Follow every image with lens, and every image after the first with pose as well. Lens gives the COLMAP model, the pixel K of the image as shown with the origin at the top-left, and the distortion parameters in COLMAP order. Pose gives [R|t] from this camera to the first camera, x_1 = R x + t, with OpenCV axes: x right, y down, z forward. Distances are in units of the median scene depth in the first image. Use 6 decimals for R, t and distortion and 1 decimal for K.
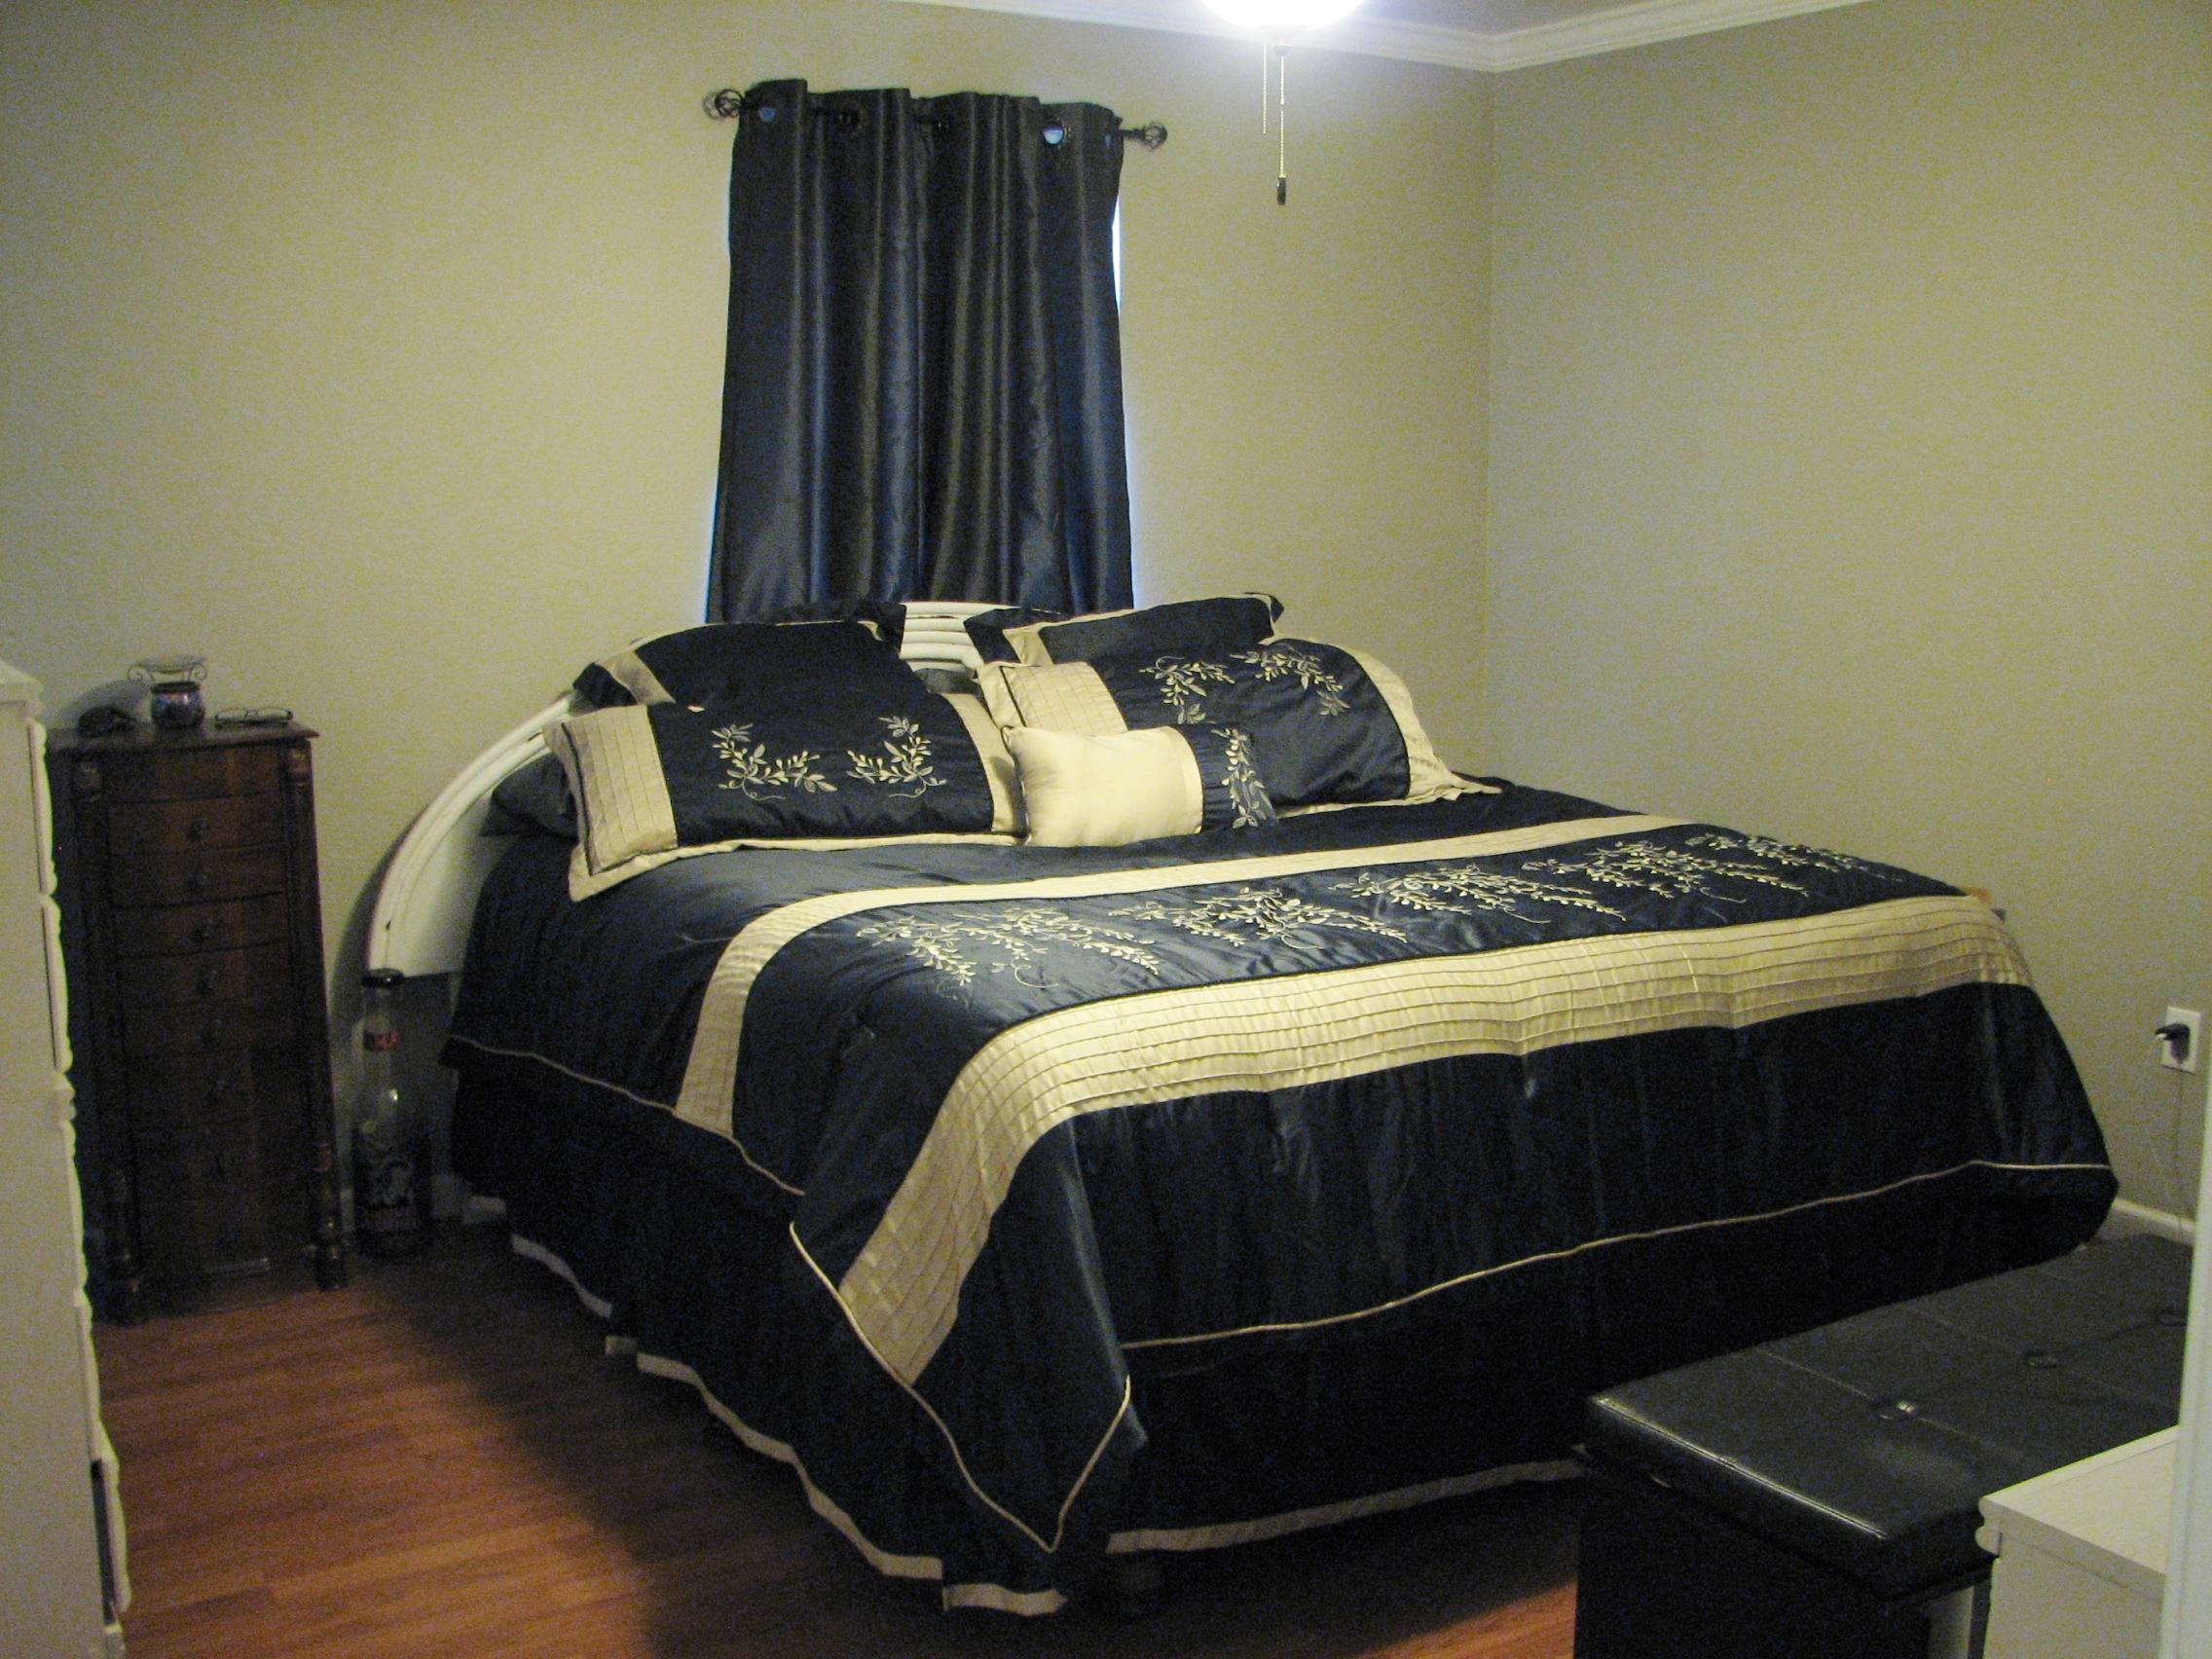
lens RADIAL K [[2377.9, 0, 1100.5], [0, 2377.9, 826.6], [0, 0, 1]] dist [-0.118978, 0.000000]
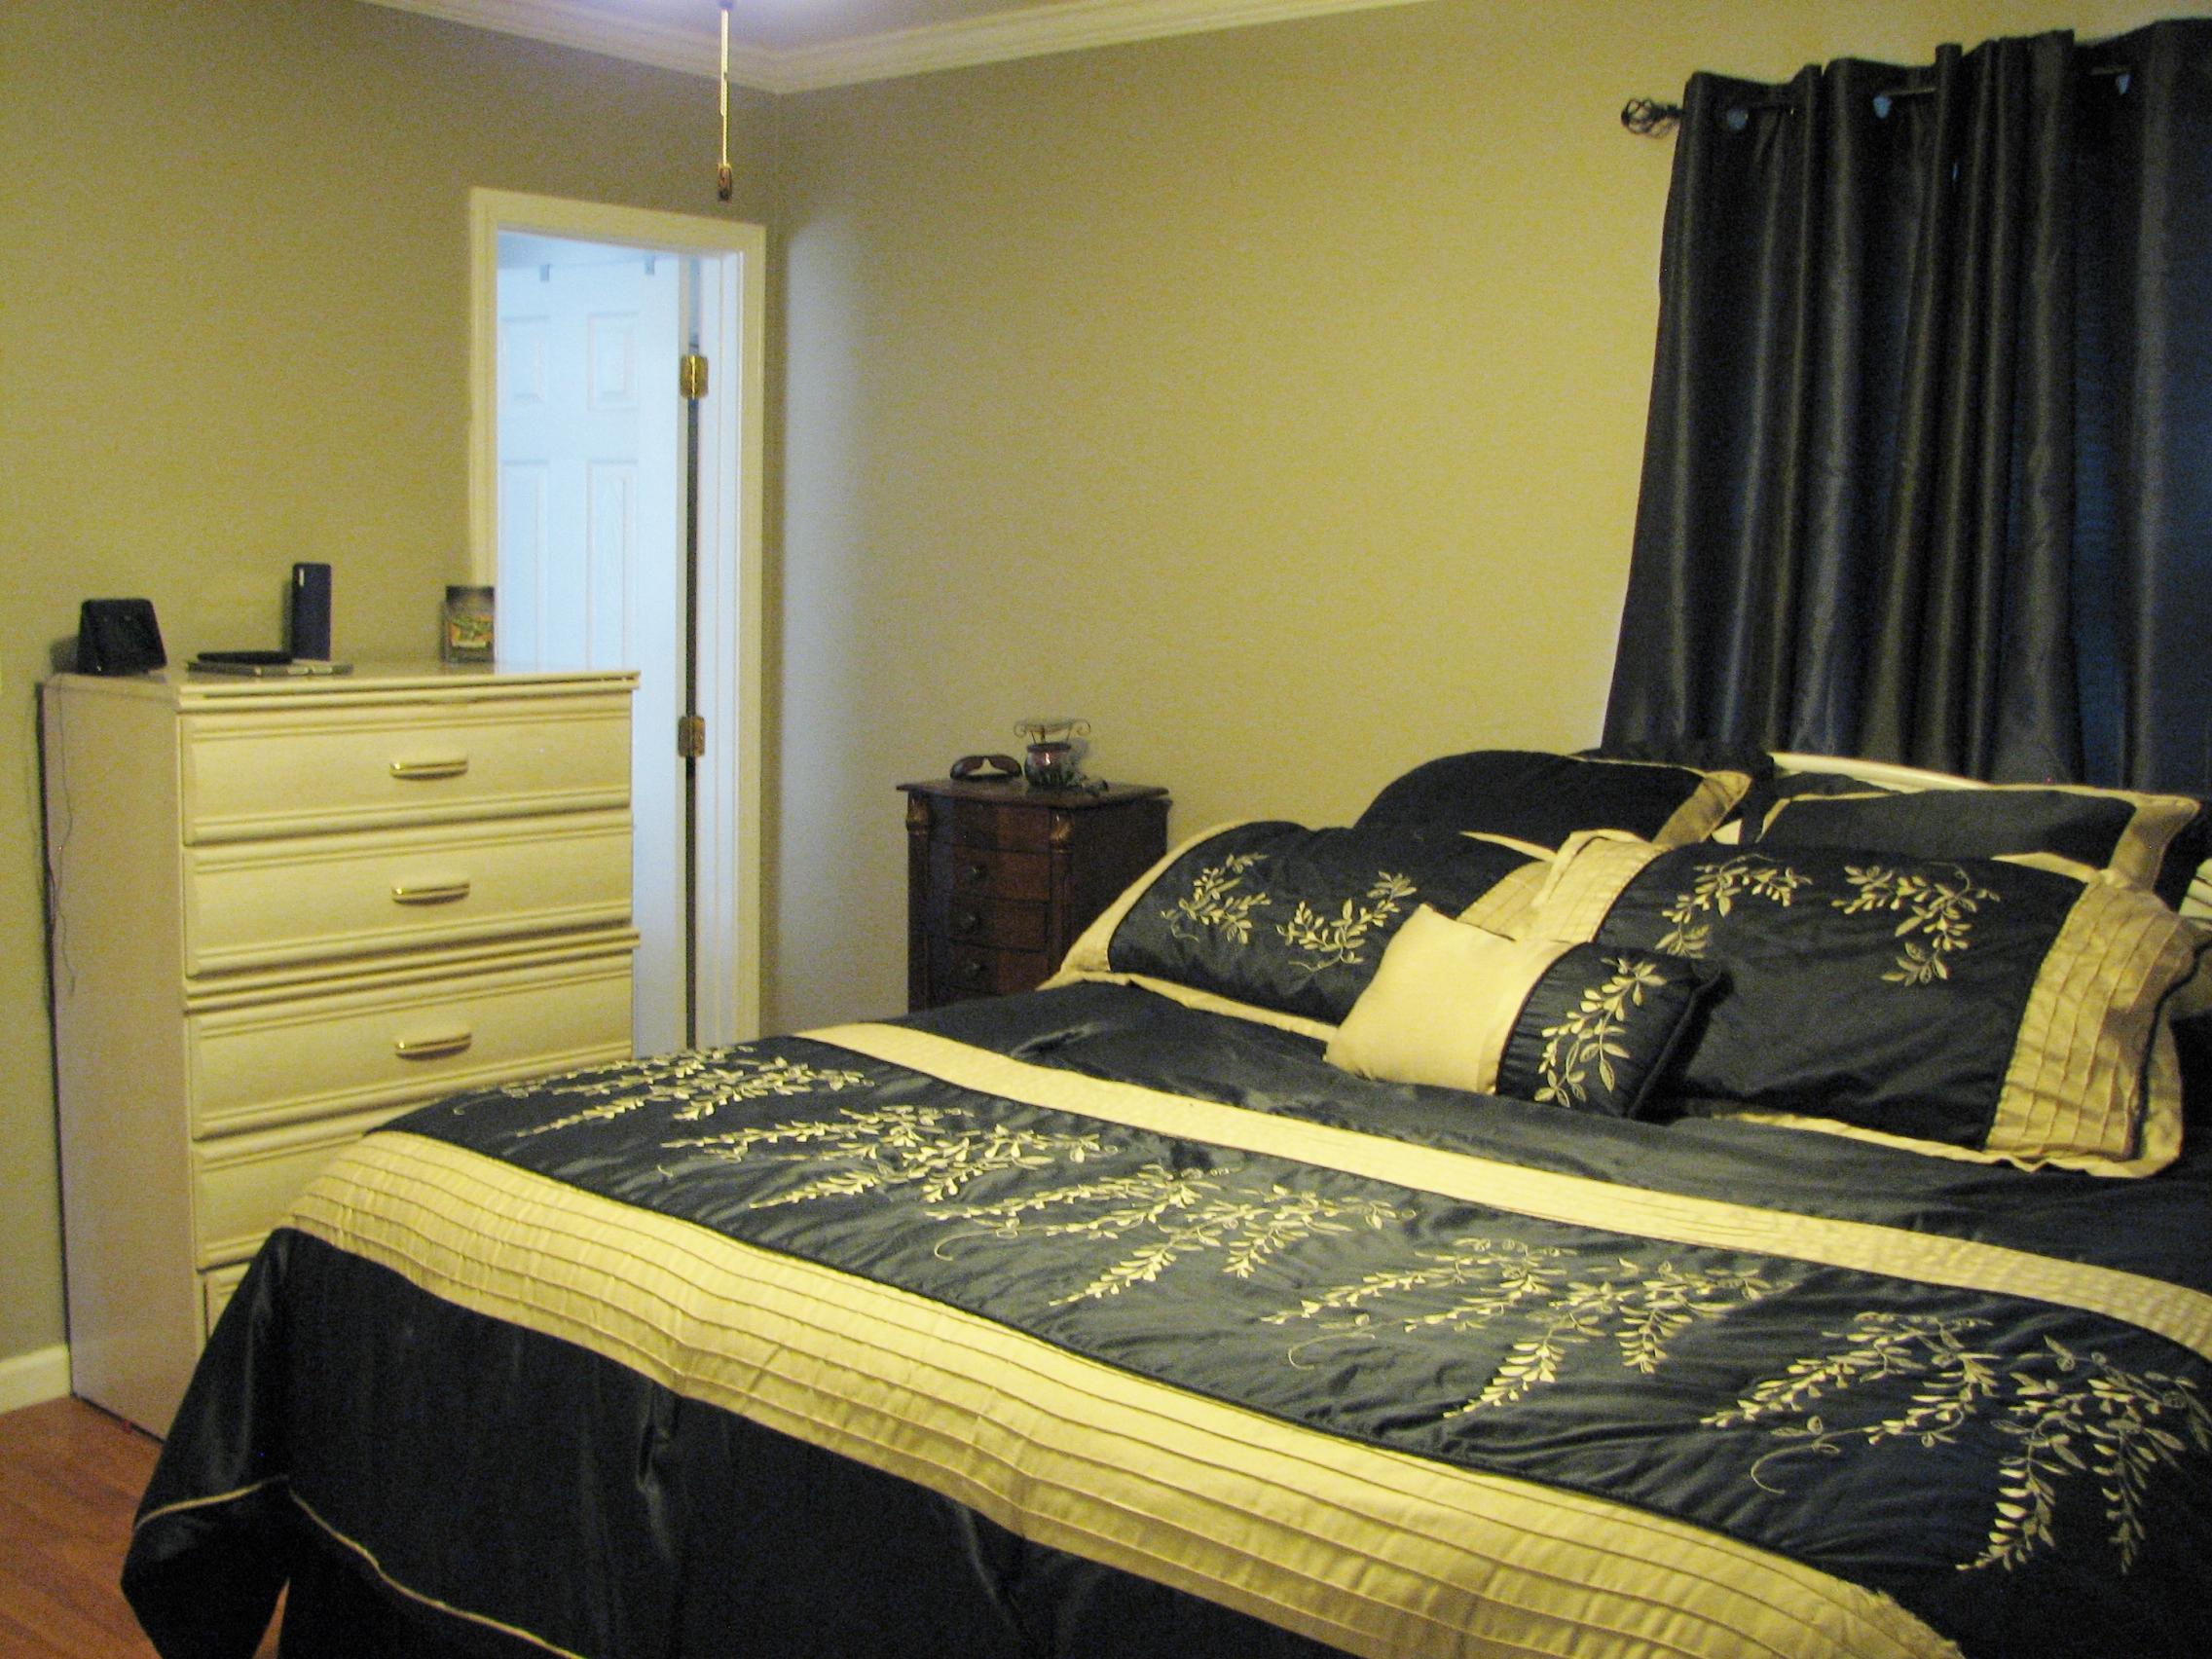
lens RADIAL K [[2377.9, 0, 1100.8], [0, 2377.9, 838.1], [0, 0, 1]] dist [-0.118978, 0.000000]
pose [[0.321229, 0.117507, -0.939683, 0.751863], [-0.161714, 0.984504, 0.067830, -0.115917], [0.933092, 0.130171, 0.335254, 0.769995]]
